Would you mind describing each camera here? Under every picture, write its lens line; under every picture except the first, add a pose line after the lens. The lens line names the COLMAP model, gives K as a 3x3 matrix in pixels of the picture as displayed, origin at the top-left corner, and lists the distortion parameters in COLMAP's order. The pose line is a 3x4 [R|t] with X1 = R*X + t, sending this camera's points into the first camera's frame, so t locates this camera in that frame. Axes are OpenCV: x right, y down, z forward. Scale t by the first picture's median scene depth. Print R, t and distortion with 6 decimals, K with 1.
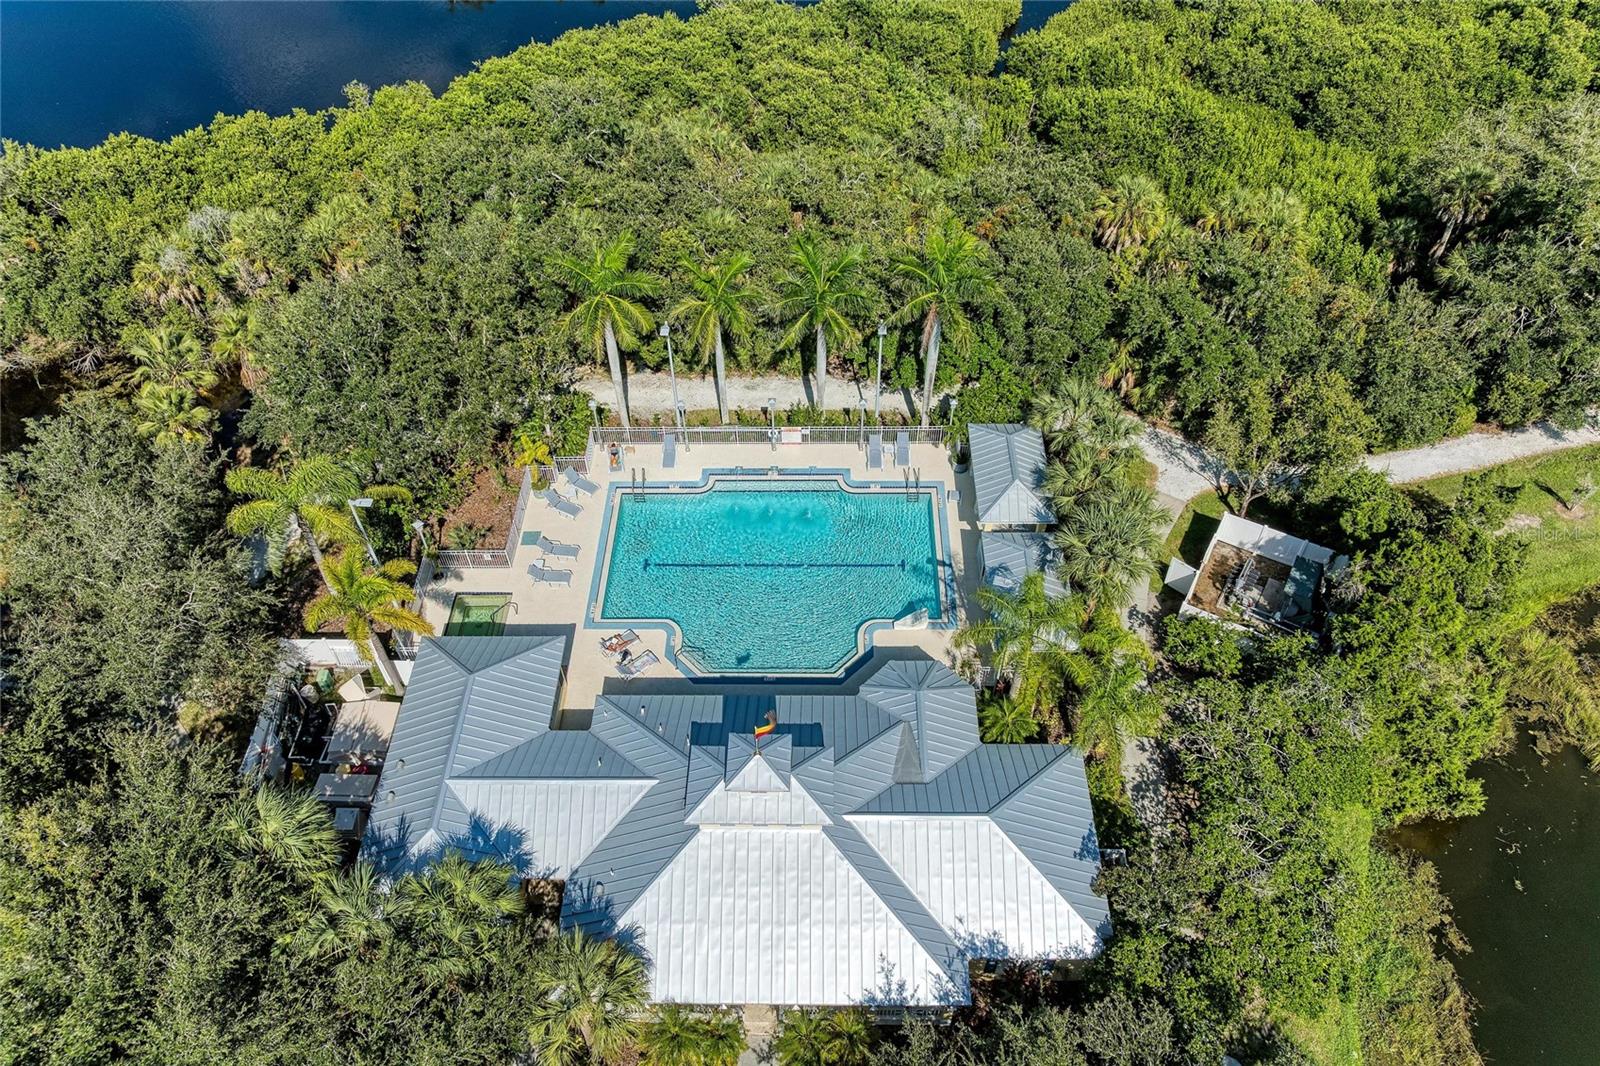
lens RADIAL K [[1088.6, 0, 796.8], [0, 1088.6, 491.6], [0, 0, 1]] dist [-0.038309, 0.037081]
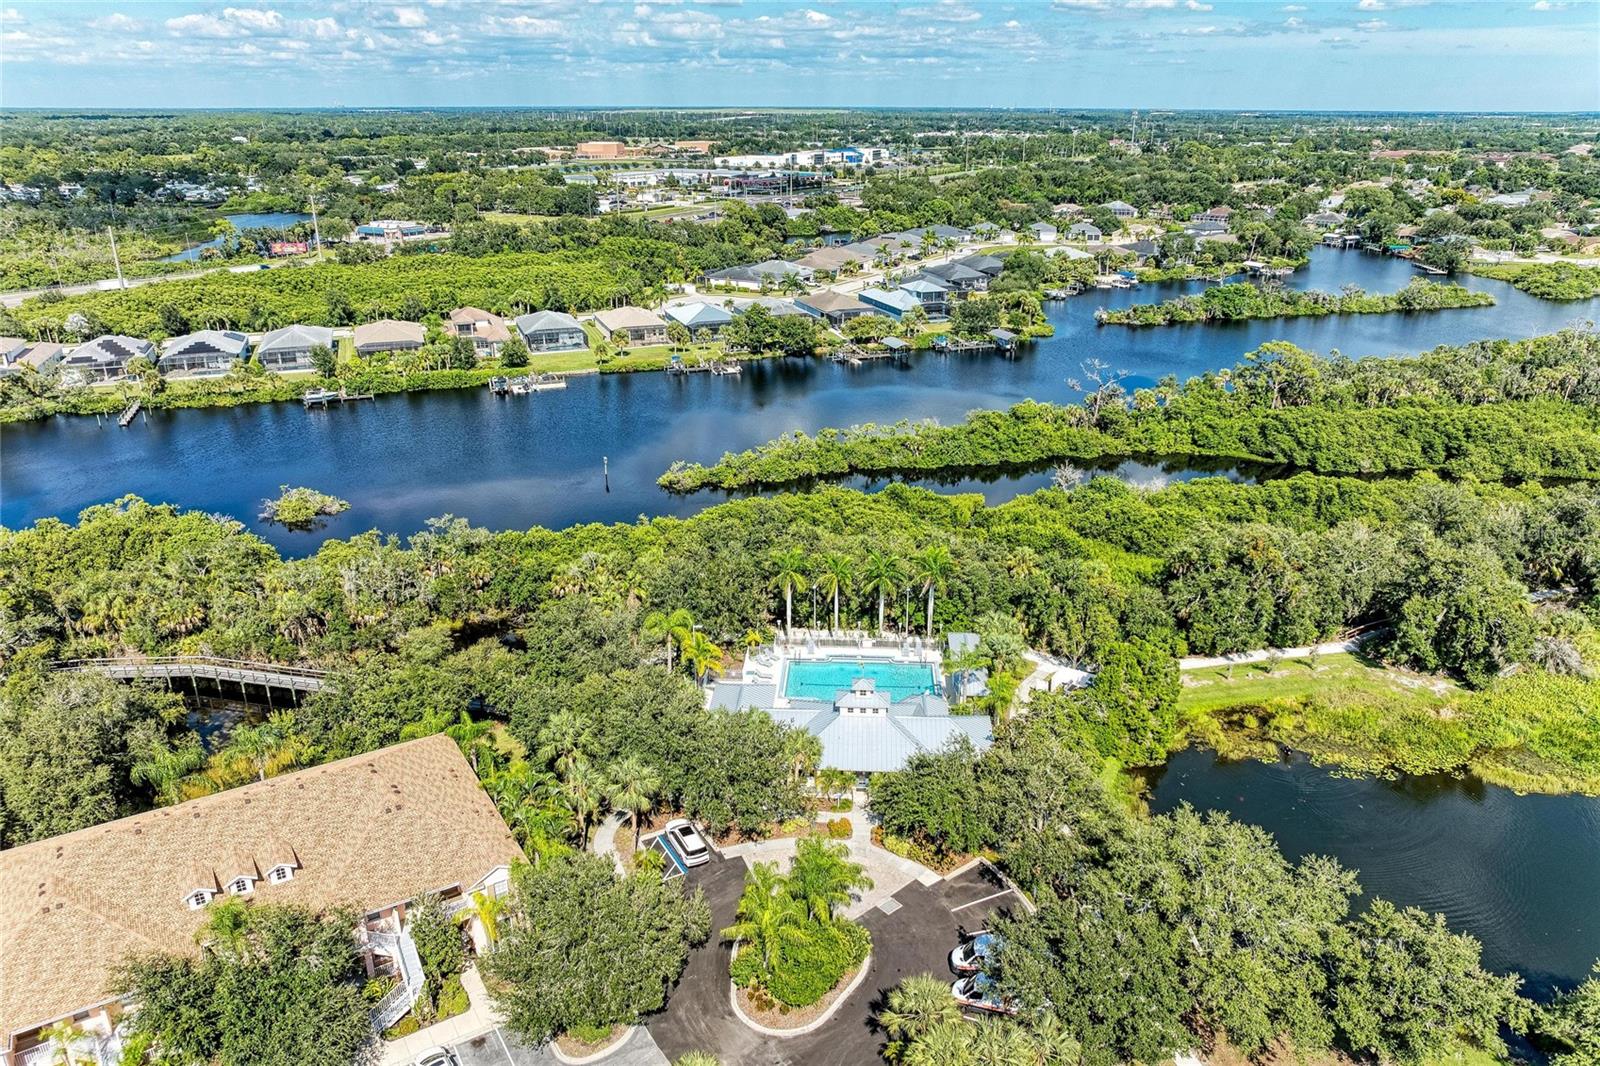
lens RADIAL K [[1136.5, 0, 798.9], [0, 1136.5, 535.8], [0, 0, 1]] dist [-0.016002, -0.004033]
pose [[0.999200, 0.029349, -0.027149, -0.087347], [-0.038506, 0.889156, -0.455980, 0.809388], [0.010757, 0.456661, 0.889576, -1.134344]]
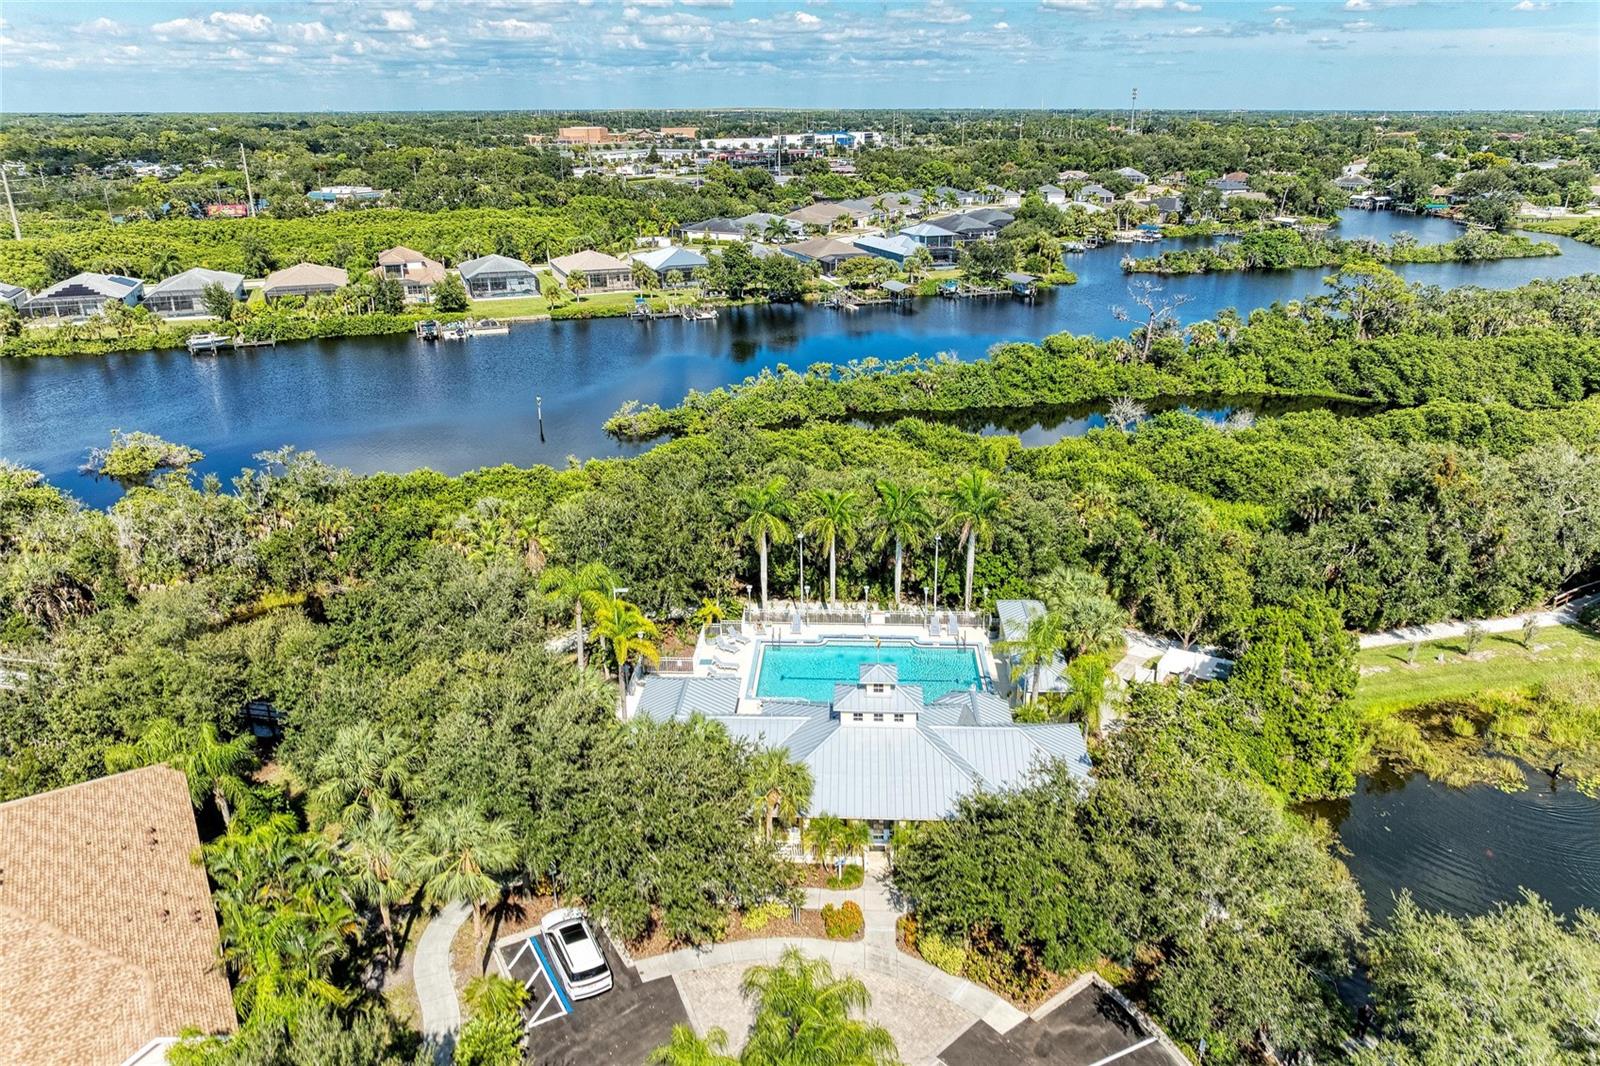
lens RADIAL K [[1115.5, 0, 808.1], [0, 1115.5, 525.6], [0, 0, 1]] dist [-0.022790, 0.005481]
pose [[0.999673, 0.021282, -0.014181, -0.083386], [-0.025450, 0.882496, -0.469630, 0.565512], [0.002520, 0.469837, 0.882749, -0.414625]]
